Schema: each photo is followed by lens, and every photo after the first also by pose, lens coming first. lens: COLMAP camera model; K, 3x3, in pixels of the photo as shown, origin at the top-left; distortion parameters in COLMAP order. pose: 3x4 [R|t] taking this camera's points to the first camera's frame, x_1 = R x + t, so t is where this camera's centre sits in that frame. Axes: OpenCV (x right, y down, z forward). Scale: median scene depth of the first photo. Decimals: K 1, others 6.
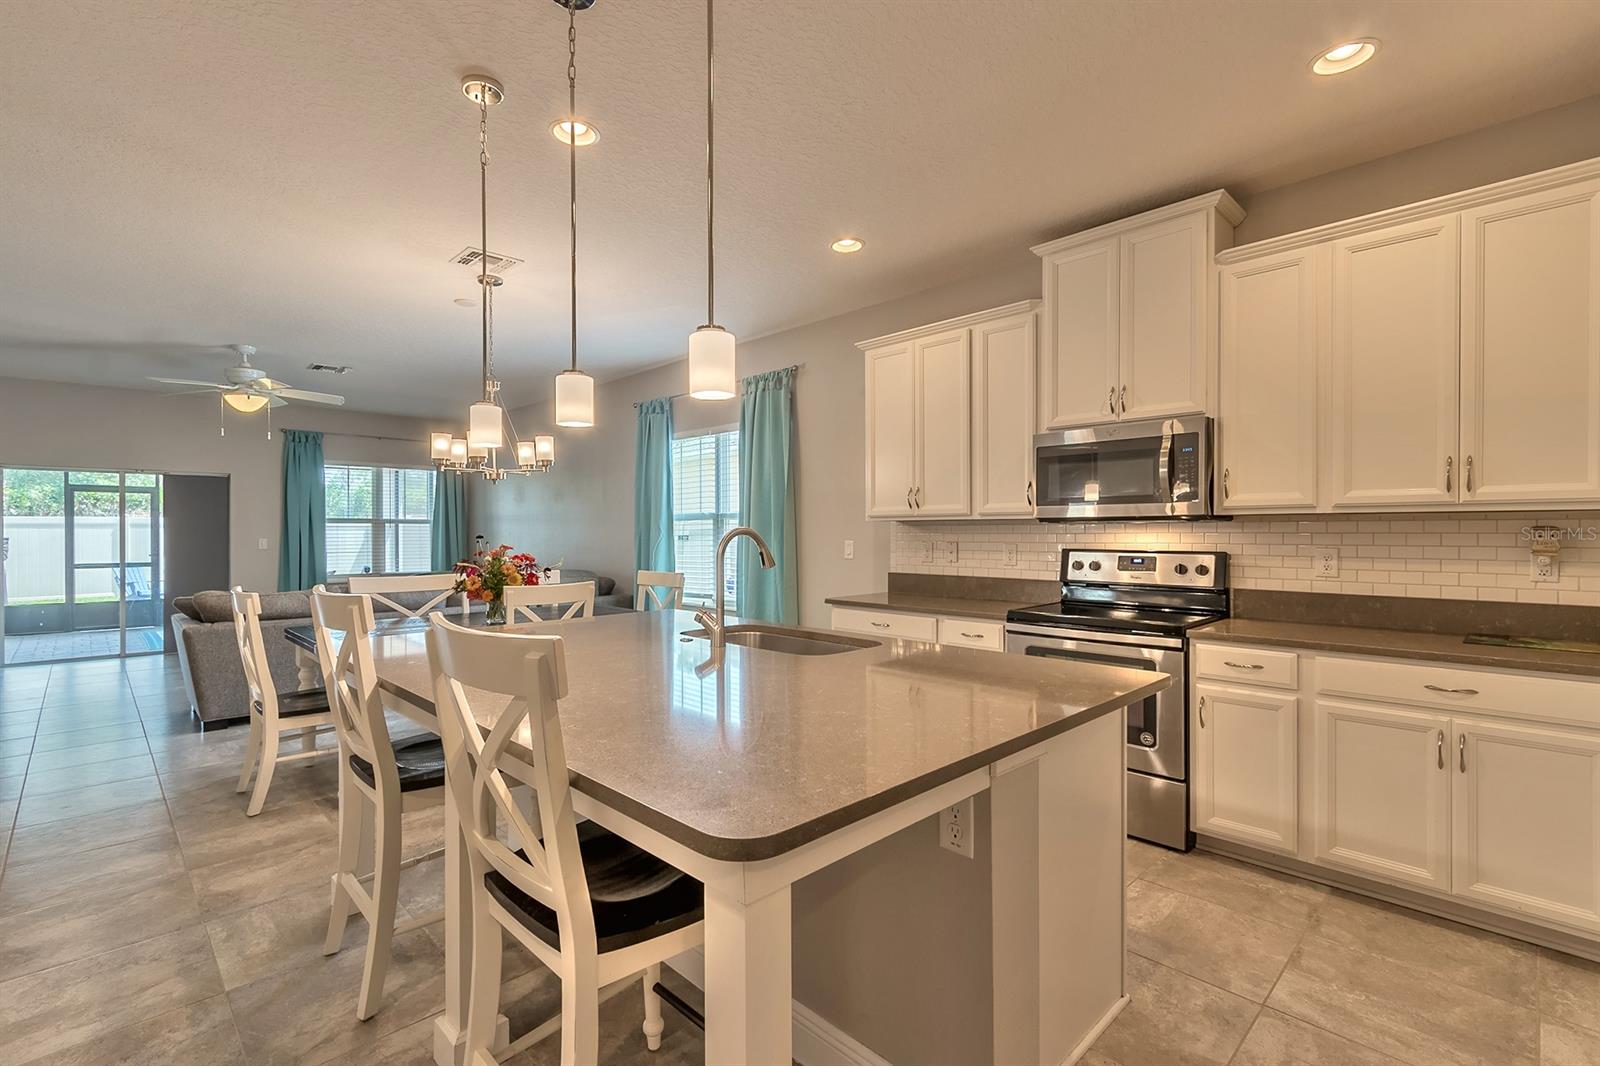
lens RADIAL K [[728.9, 0, 774.2], [0, 728.9, 535.2], [0, 0, 1]] dist [0.020430, -0.005812]
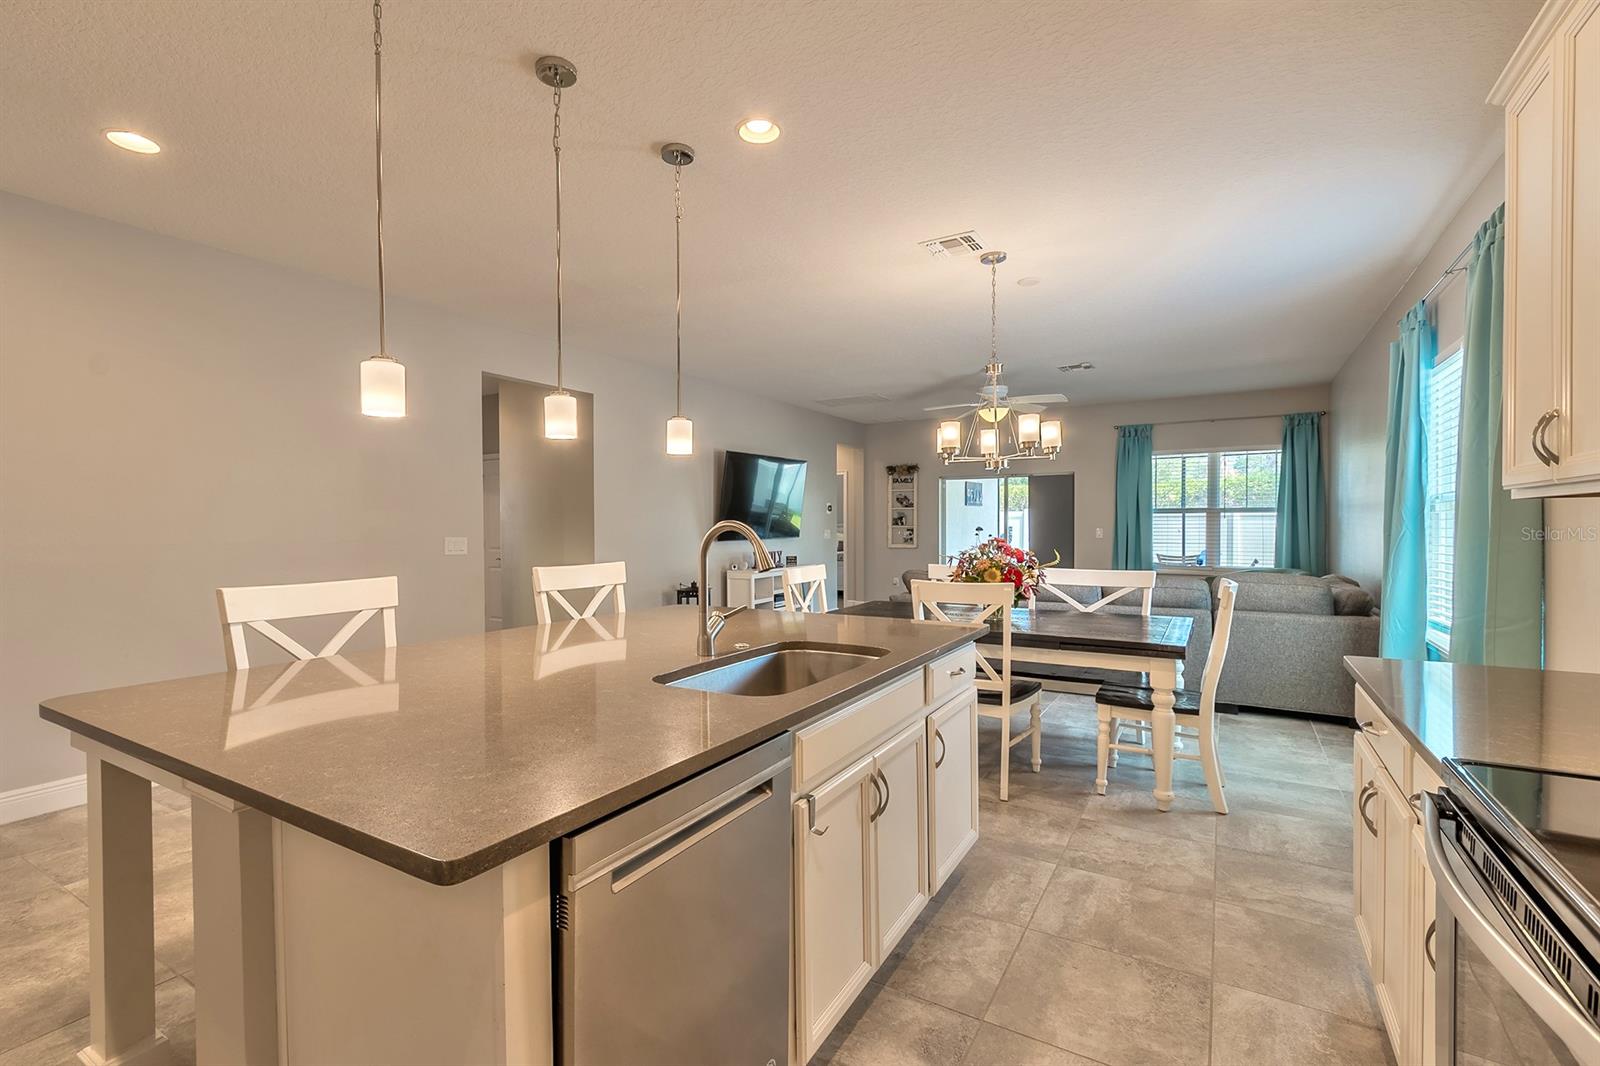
lens RADIAL K [[728.9, 0, 774.2], [0, 728.9, 535.2], [0, 0, 1]] dist [0.020430, -0.005812]
pose [[0.278554, 0.014577, -0.960310, 0.234088], [-0.000348, 0.999886, 0.015076, -0.002099], [0.960421, -0.003865, 0.278527, 0.243168]]
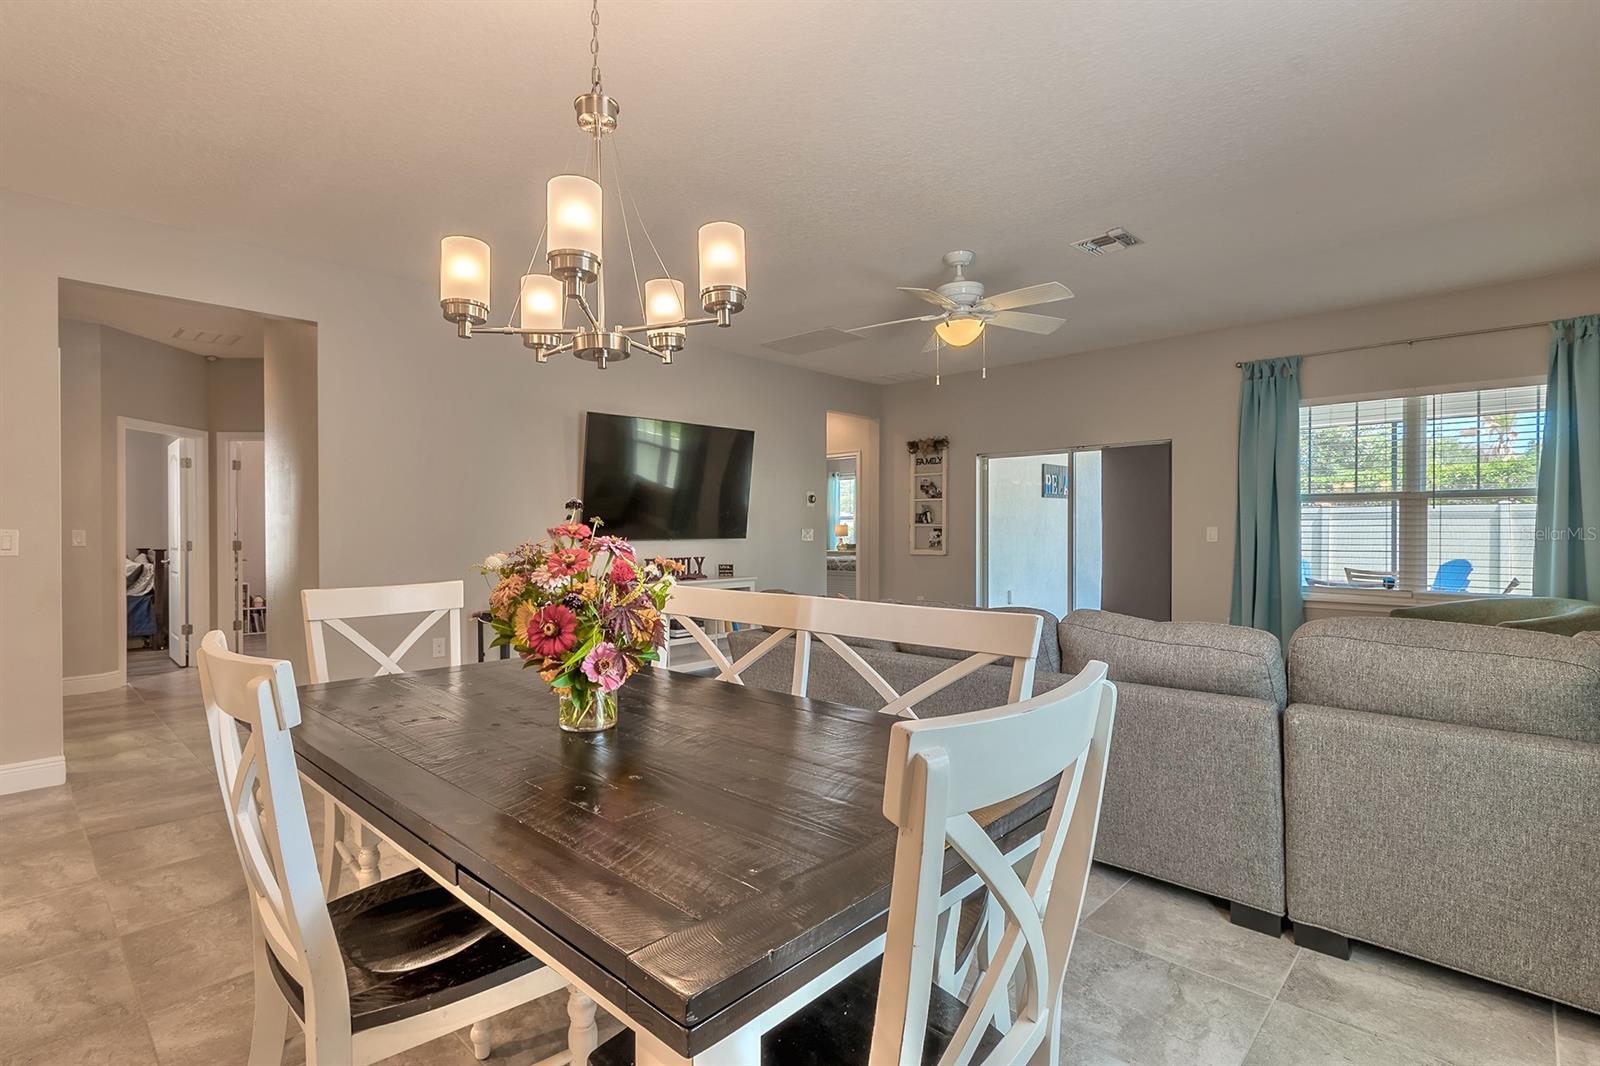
lens RADIAL K [[764.5, 0, 747.3], [0, 764.5, 531.7], [0, 0, 1]] dist [-0.003656, -0.001482]
pose [[0.037656, 0.003256, -0.999285, 0.008559], [-0.004714, 0.999984, 0.003081, 0.008973], [0.999280, 0.004595, 0.037671, 0.568906]]
